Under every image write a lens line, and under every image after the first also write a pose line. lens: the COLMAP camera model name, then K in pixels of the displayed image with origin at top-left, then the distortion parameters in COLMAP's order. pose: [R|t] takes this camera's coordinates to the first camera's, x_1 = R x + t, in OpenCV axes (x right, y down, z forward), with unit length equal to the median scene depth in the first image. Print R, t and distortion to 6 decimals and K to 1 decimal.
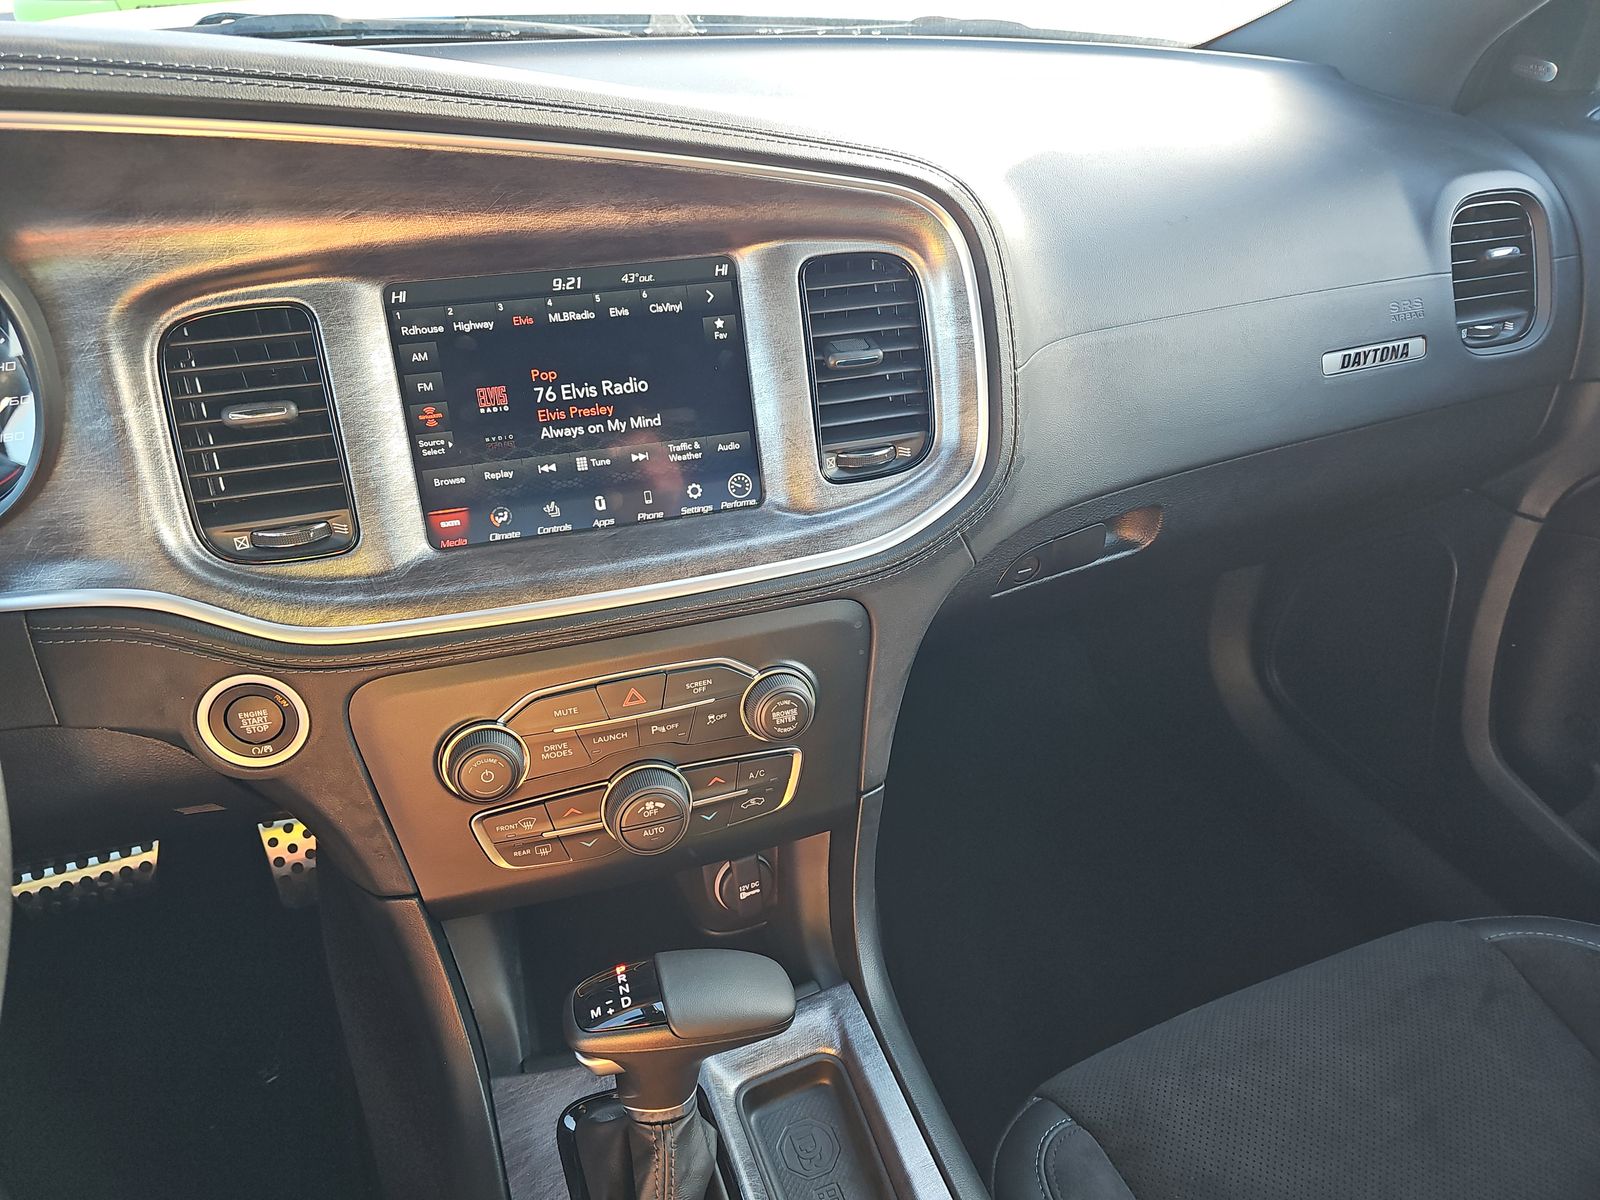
lens RADIAL K [[1057.8, 0, 800.7], [0, 1057.8, 600.0], [0, 0, 1]] dist [-0.005187, -0.000487]
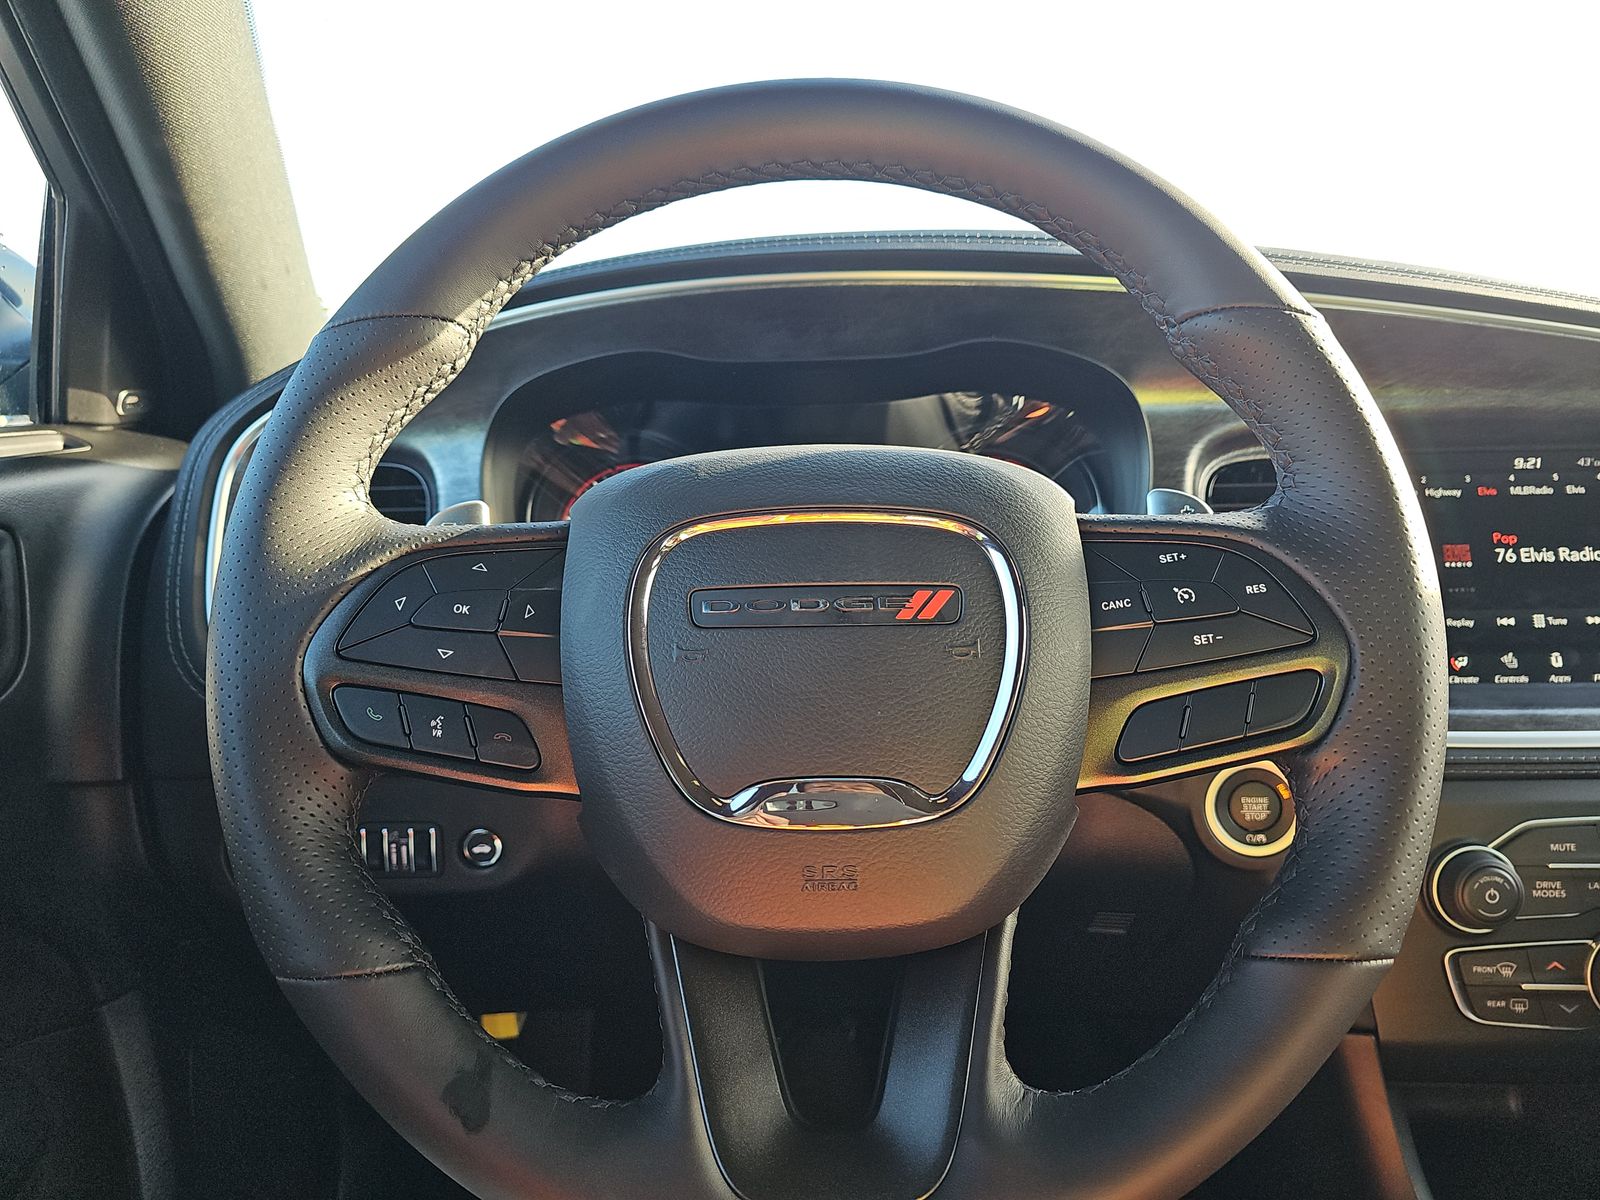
lens RADIAL K [[1057.8, 0, 799.5], [0, 1057.8, 598.8], [0, 0, 1]] dist [-0.005187, -0.000487]
pose [[0.941807, 0.036469, -0.334171, -0.563684], [-0.161325, 0.921174, -0.354136, 0.350044], [0.294915, 0.387438, 0.873451, -0.146847]]
